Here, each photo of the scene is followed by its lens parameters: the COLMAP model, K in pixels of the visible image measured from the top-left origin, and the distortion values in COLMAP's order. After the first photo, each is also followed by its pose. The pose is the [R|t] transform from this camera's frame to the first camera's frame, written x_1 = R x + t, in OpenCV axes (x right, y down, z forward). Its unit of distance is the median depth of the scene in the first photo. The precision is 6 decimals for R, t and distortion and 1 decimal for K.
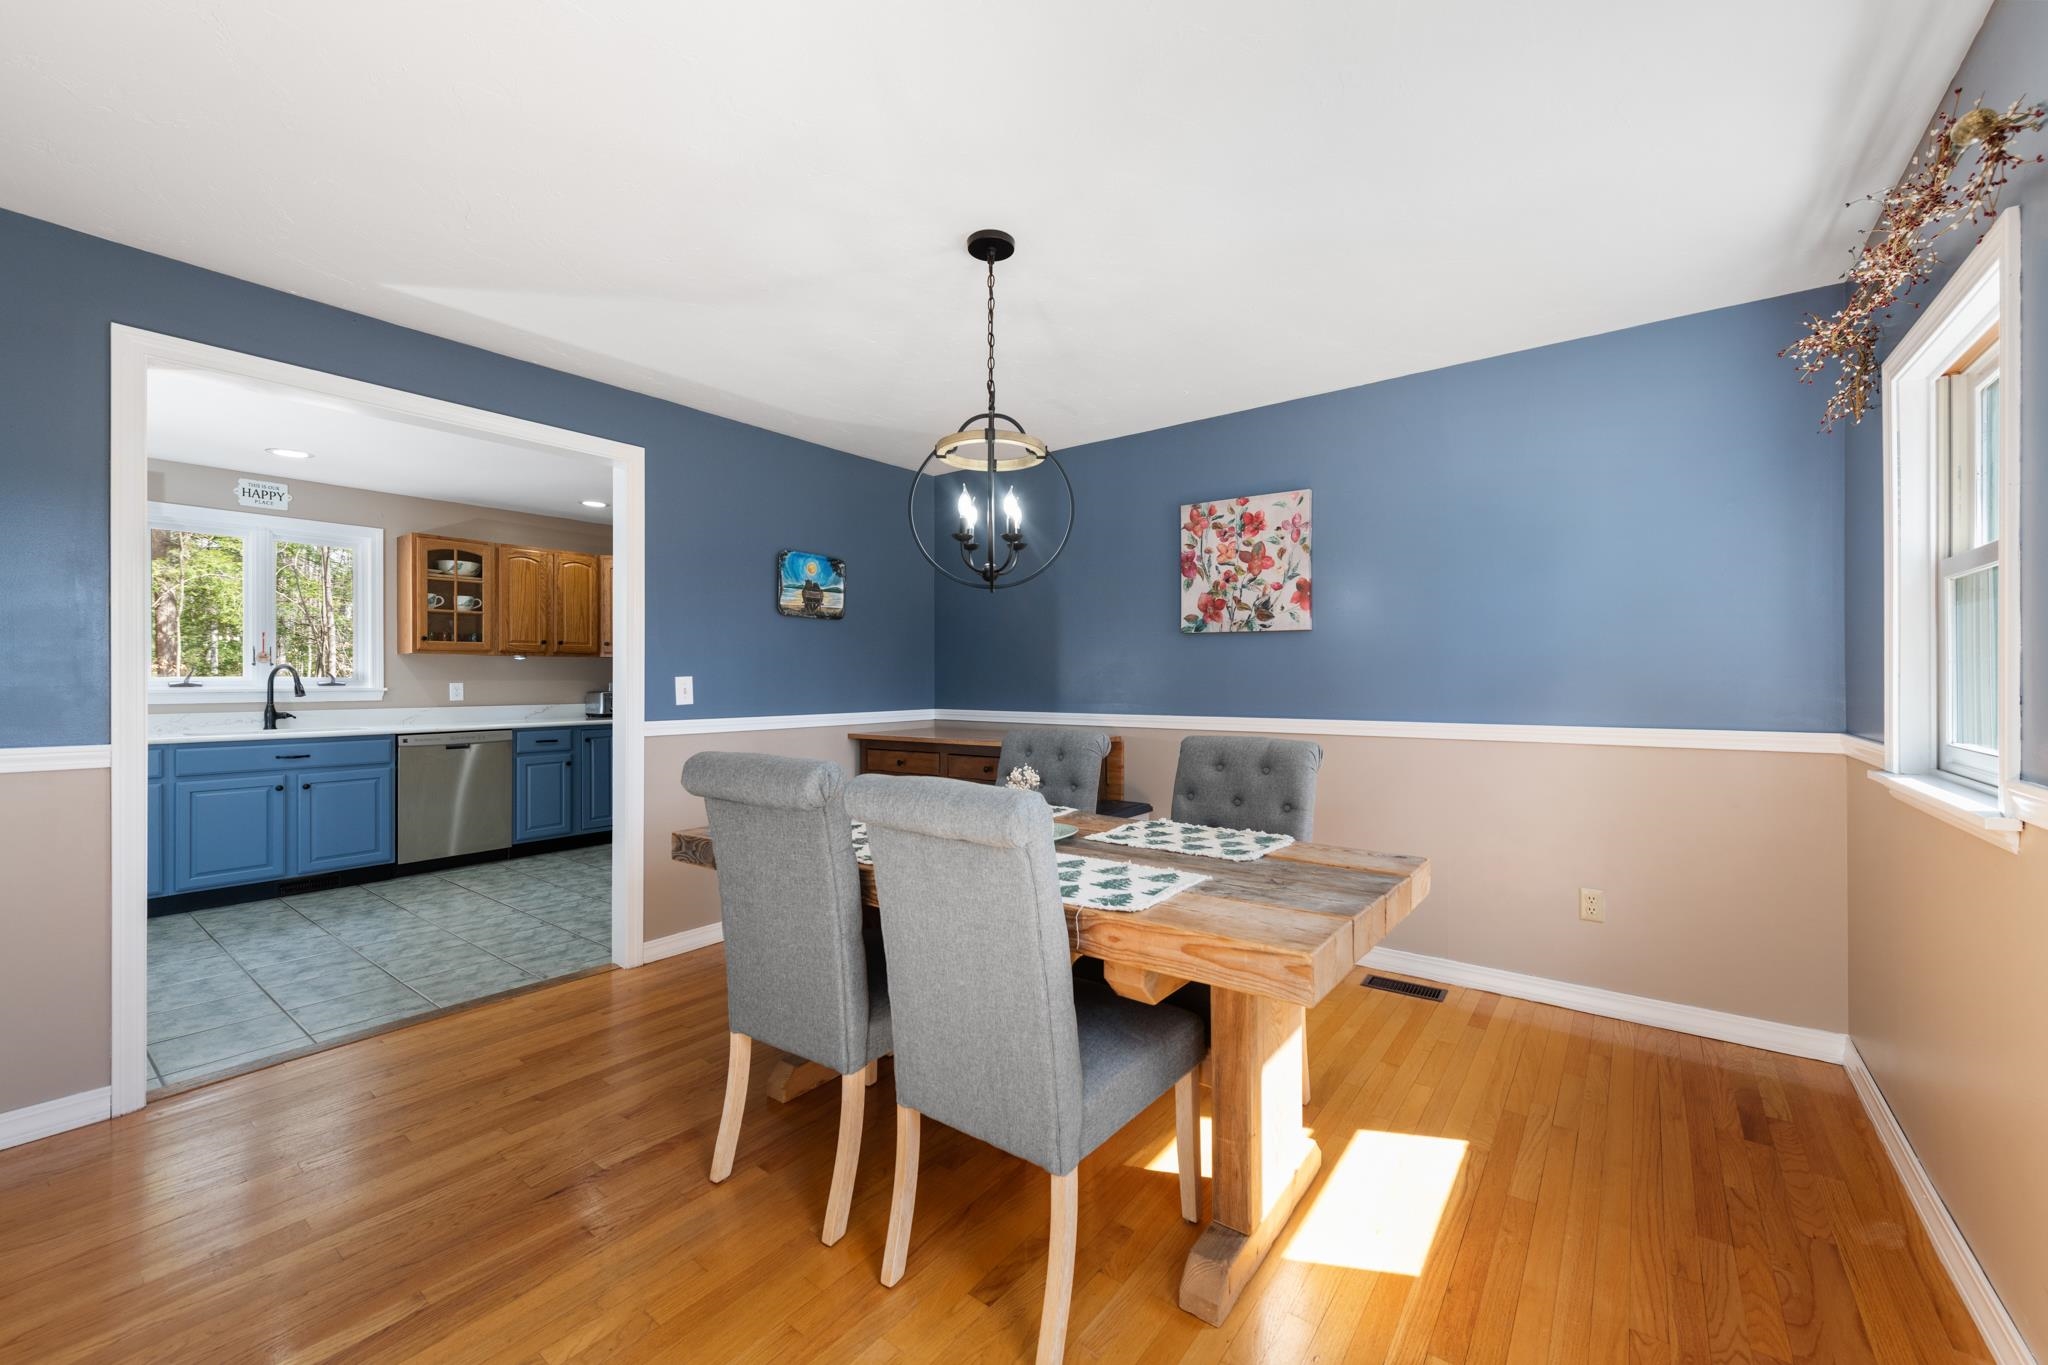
lens RADIAL K [[798.2, 0, 1029.4], [0, 798.2, 687.3], [0, 0, 1]] dist [0.006771, -0.000125]
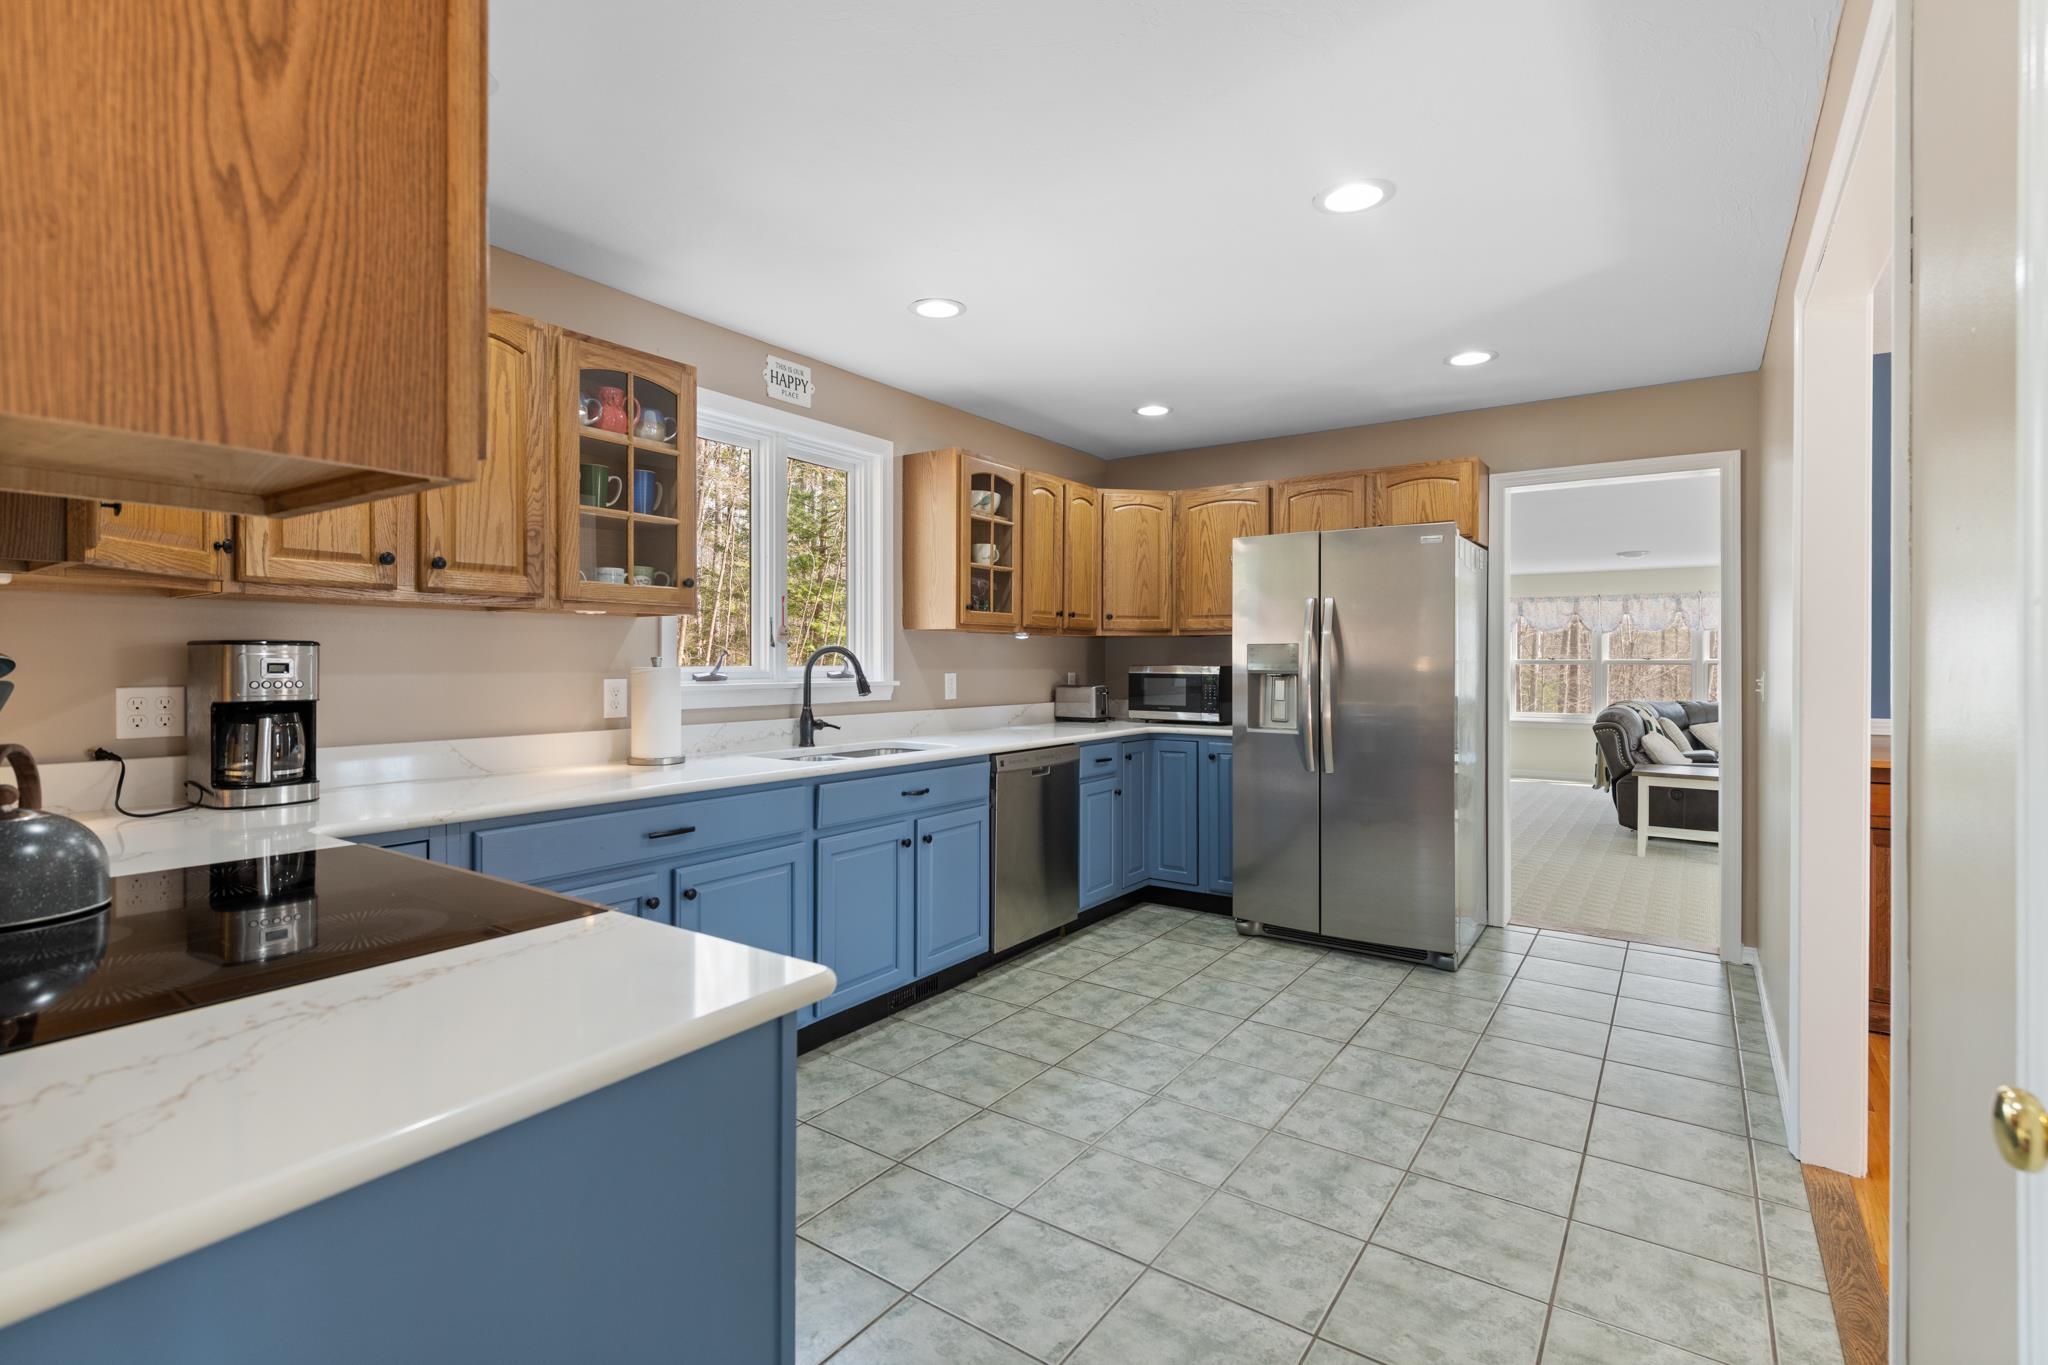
lens RADIAL K [[935.9, 0, 1023.9], [0, 935.9, 674.9], [0, 0, 1]] dist [0.003684, 0.000384]
pose [[0.999538, 0.001761, 0.030338, -0.728929], [-0.001767, 0.999998, 0.000169, -0.004781], [-0.030338, -0.000222, 0.999540, 0.224472]]
